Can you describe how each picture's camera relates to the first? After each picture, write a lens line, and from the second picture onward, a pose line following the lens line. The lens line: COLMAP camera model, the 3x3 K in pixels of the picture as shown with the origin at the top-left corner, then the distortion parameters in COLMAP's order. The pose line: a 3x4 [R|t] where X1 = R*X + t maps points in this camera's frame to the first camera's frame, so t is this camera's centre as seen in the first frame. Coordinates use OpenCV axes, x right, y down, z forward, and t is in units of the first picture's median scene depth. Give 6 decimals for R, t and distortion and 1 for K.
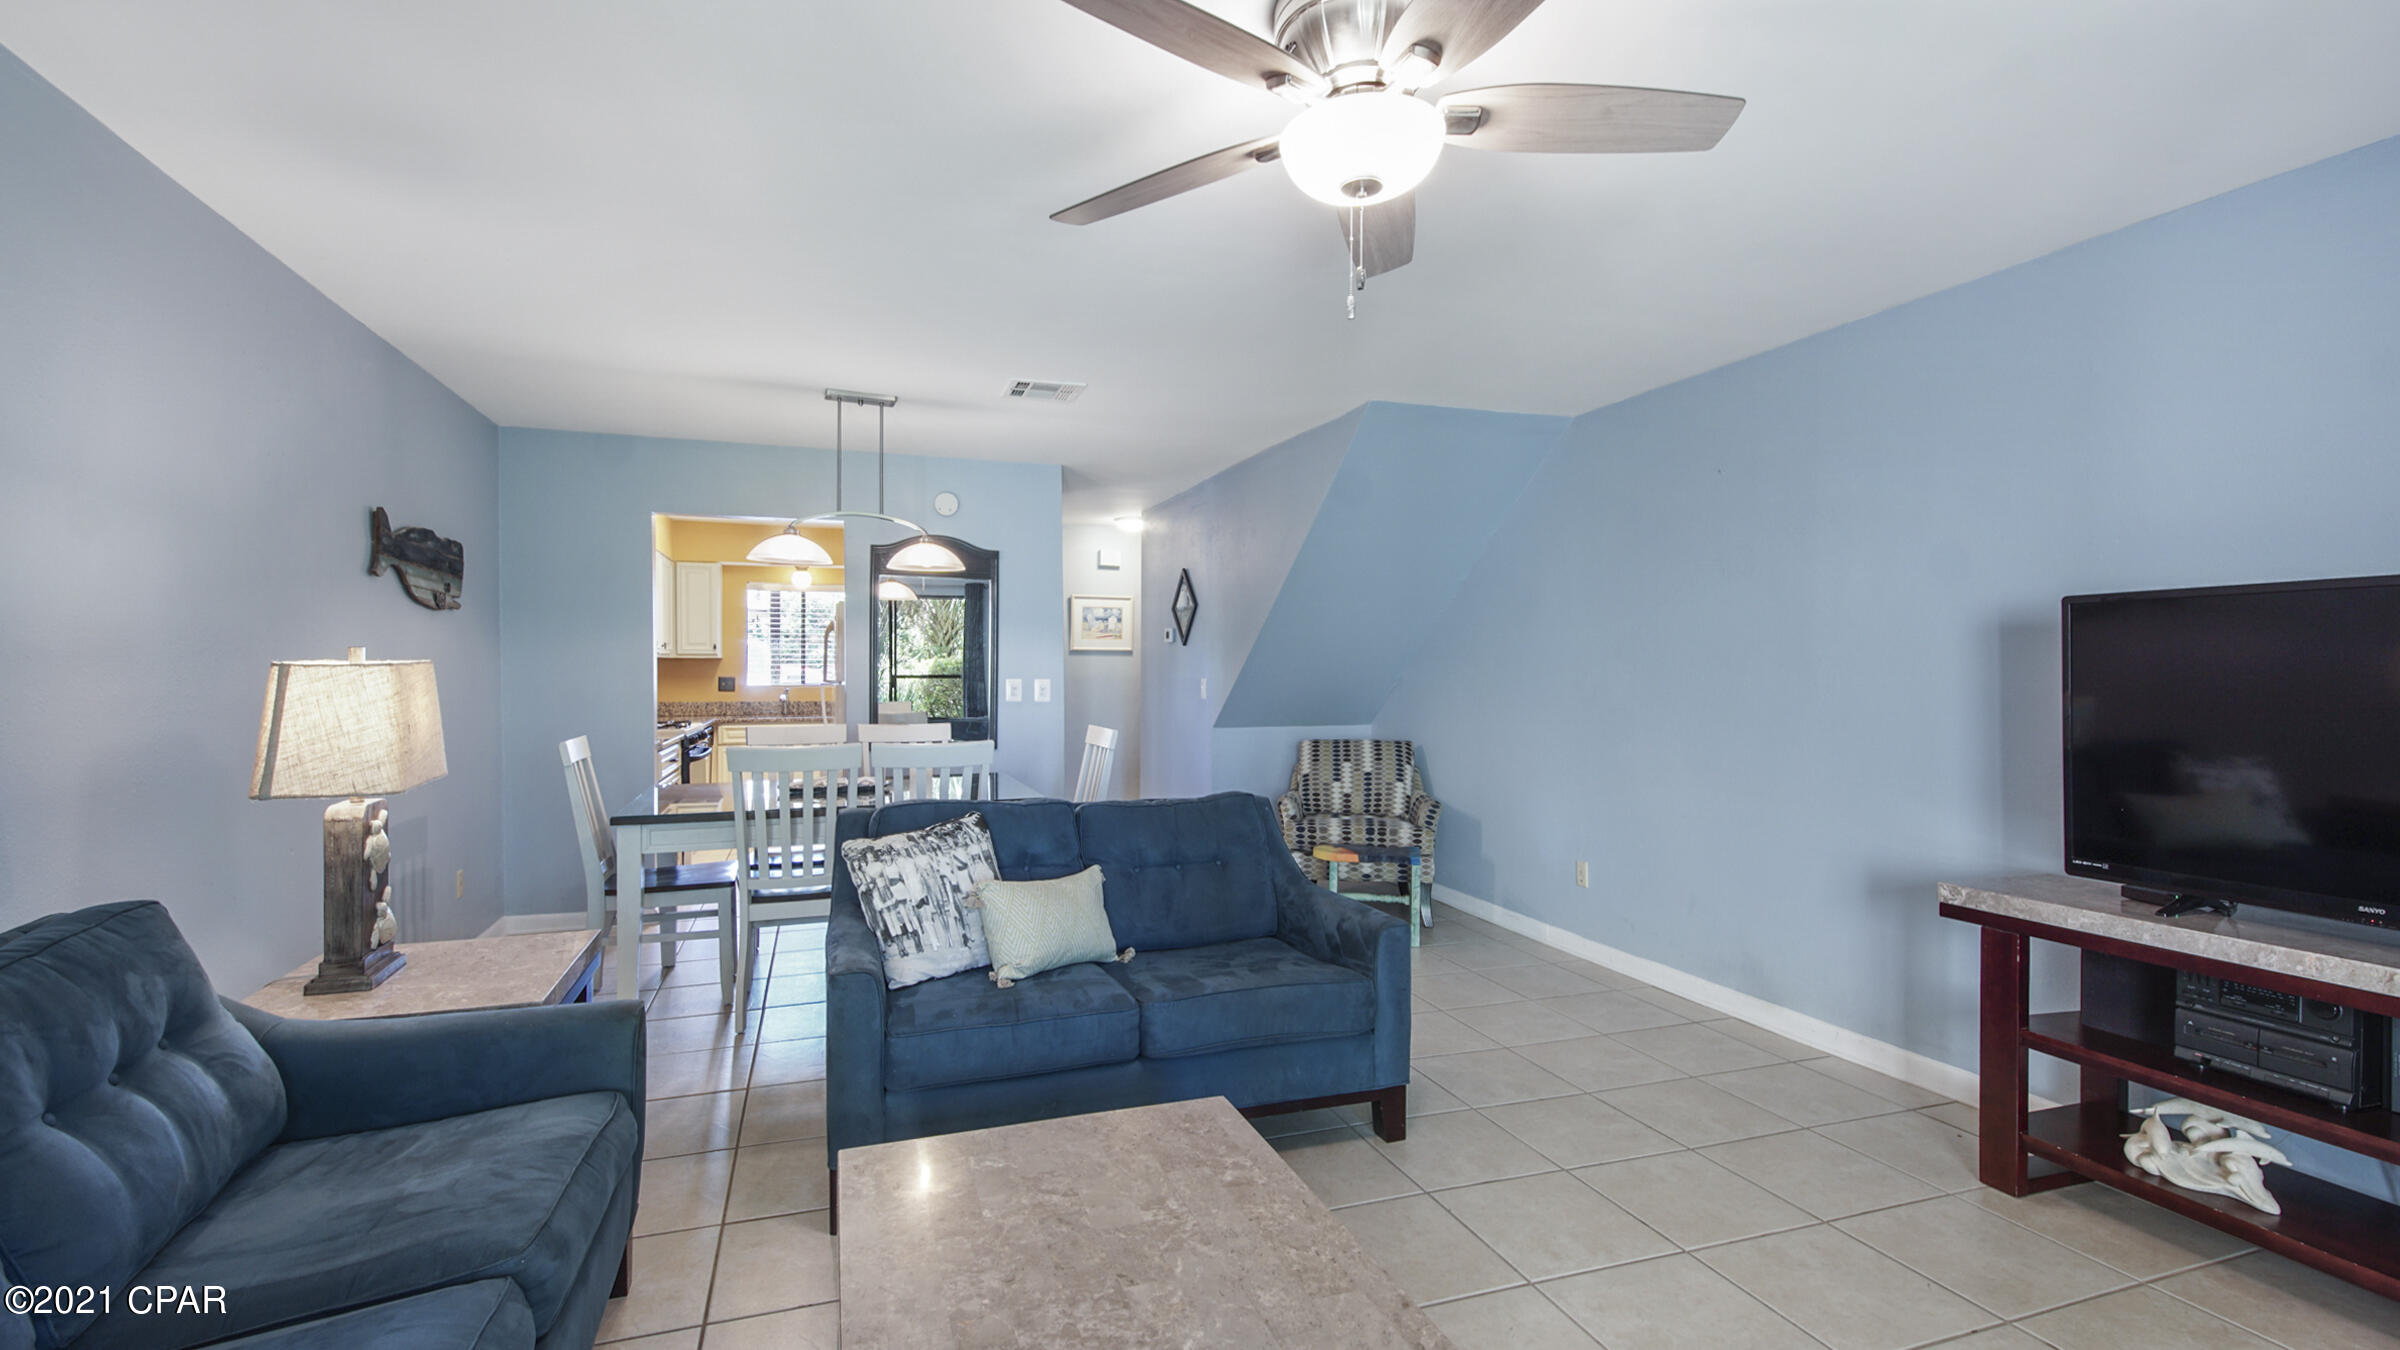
lens RADIAL K [[1074.7, 0, 1223.0], [0, 1074.7, 682.3], [0, 0, 1]] dist [0.022348, -0.010466]
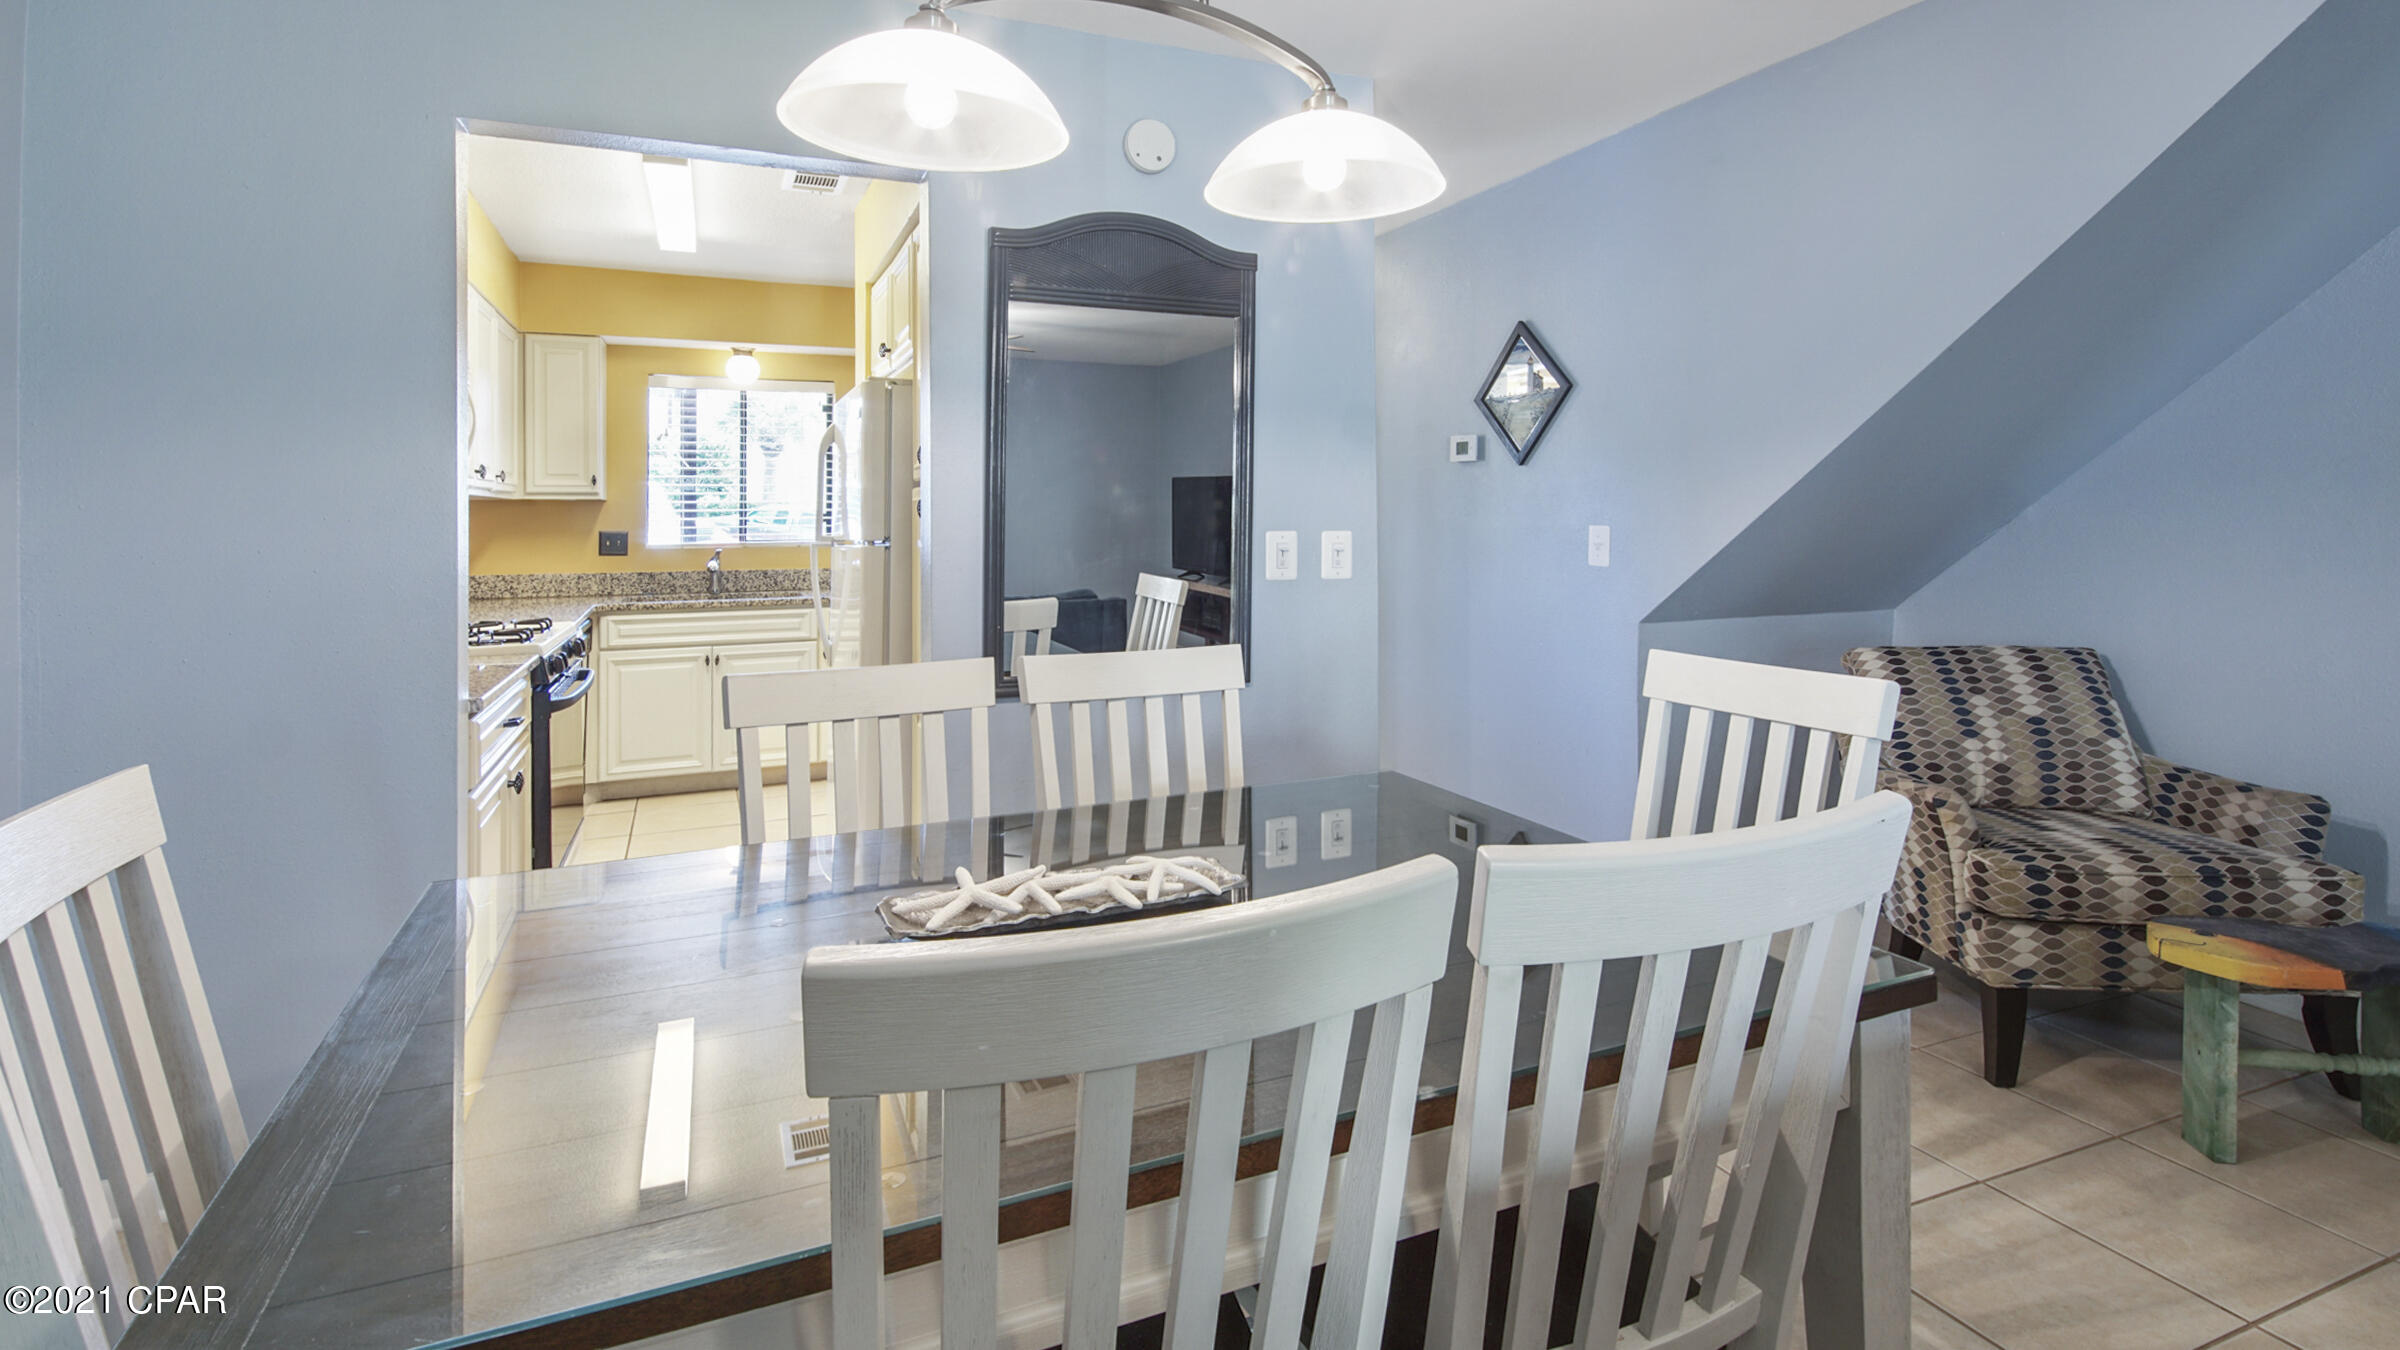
lens RADIAL K [[1074.7, 0, 1226.2], [0, 1074.7, 513.6], [0, 0, 1]] dist [0.022348, -0.010466]
pose [[0.994778, -0.007732, 0.101769, -0.489380], [0.009370, 0.999834, -0.015629, -0.006195], [-0.101631, 0.016501, 0.994685, 0.985603]]
